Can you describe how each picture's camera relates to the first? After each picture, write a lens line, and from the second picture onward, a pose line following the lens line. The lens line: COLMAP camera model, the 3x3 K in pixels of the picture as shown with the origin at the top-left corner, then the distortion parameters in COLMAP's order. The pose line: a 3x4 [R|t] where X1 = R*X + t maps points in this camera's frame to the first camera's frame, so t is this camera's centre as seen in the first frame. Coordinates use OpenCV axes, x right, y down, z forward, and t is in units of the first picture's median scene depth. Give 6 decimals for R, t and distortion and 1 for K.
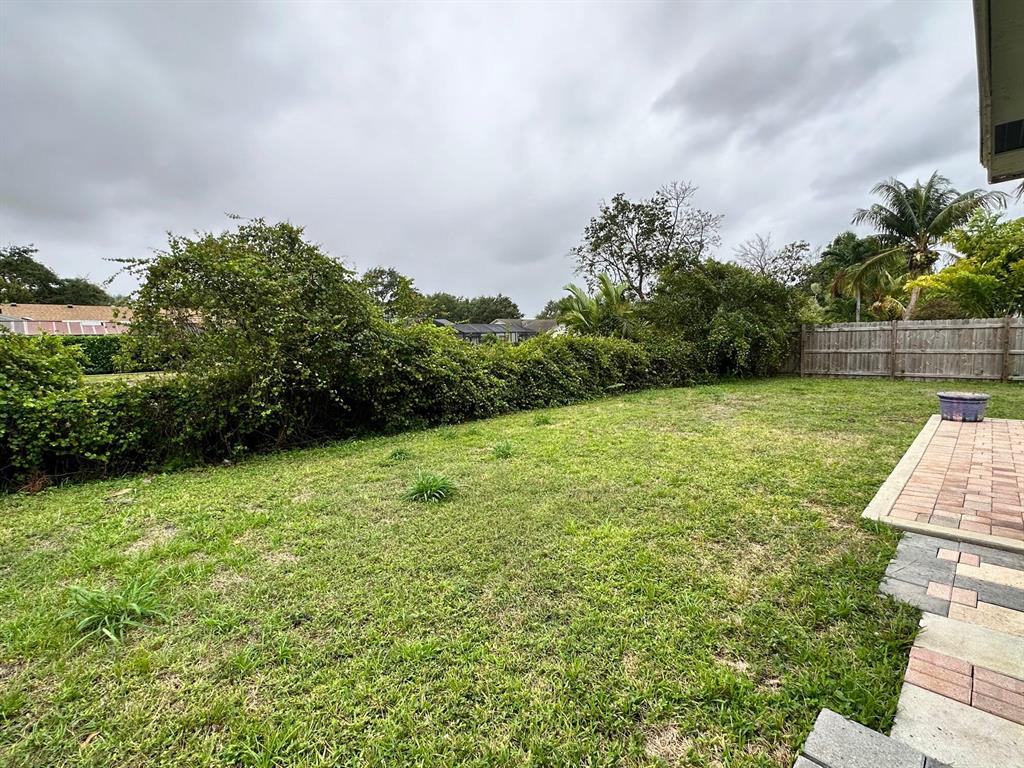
lens RADIAL K [[480.6, 0, 514.4], [0, 480.6, 393.4], [0, 0, 1]] dist [-0.001499, -0.000128]
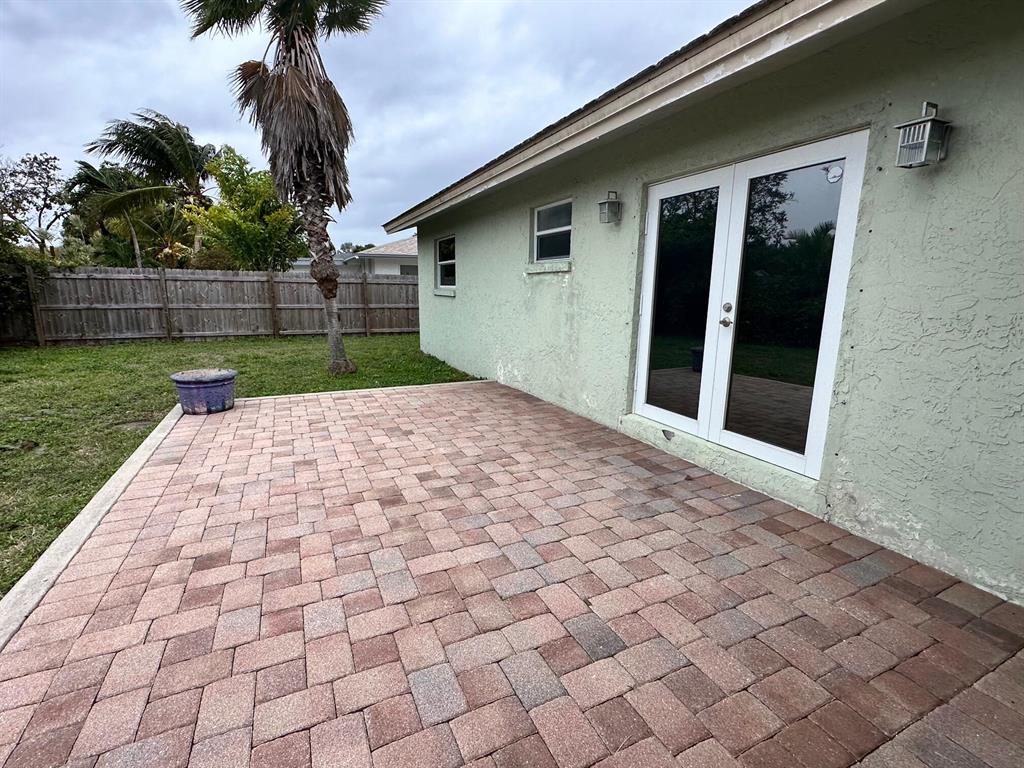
lens RADIAL K [[480.6, 0, 515.4], [0, 480.6, 385.9], [0, 0, 1]] dist [-0.001499, -0.000128]
pose [[0.345026, -0.163935, 0.924166, 0.225719], [0.084364, 0.986060, 0.143418, -0.022280], [-0.934794, 0.028483, 0.354046, 0.166834]]
